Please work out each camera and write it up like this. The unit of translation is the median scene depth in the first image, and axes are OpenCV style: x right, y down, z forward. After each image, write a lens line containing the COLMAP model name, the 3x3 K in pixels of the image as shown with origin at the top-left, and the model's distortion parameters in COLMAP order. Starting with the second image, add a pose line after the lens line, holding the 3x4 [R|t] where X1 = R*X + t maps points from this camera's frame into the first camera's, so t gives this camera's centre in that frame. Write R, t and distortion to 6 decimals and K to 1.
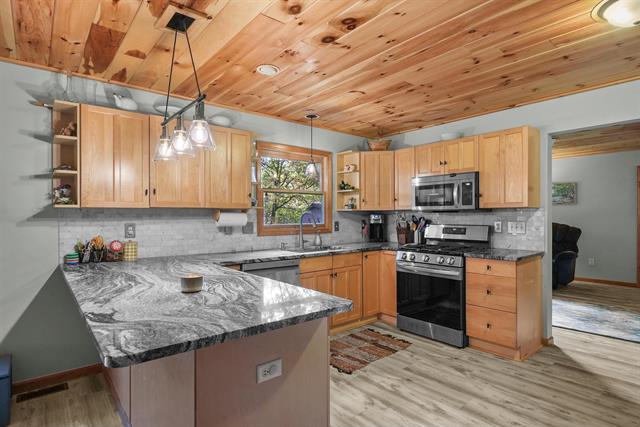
lens RADIAL K [[339.5, 0, 322.2], [0, 339.5, 214.7], [0, 0, 1]] dist [0.004710, 0.000236]
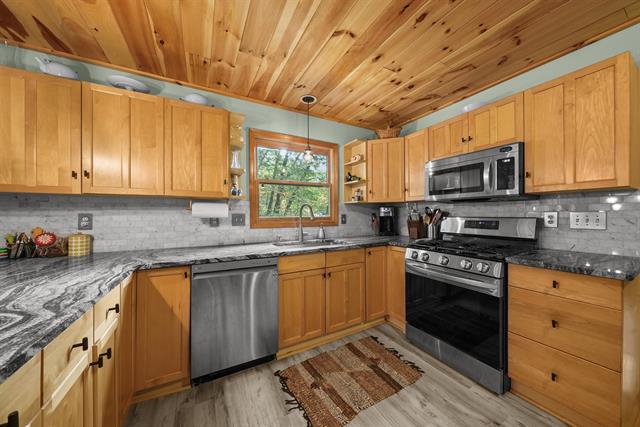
lens RADIAL K [[222.2, 0, 319.4], [0, 222.2, 214.1], [0, 0, 1]] dist [-0.005850, 0.000495]
pose [[0.981080, -0.001163, -0.193597, 0.126282], [0.001944, 0.999991, 0.003845, 0.021710], [0.193591, -0.004148, 0.981074, 0.454477]]
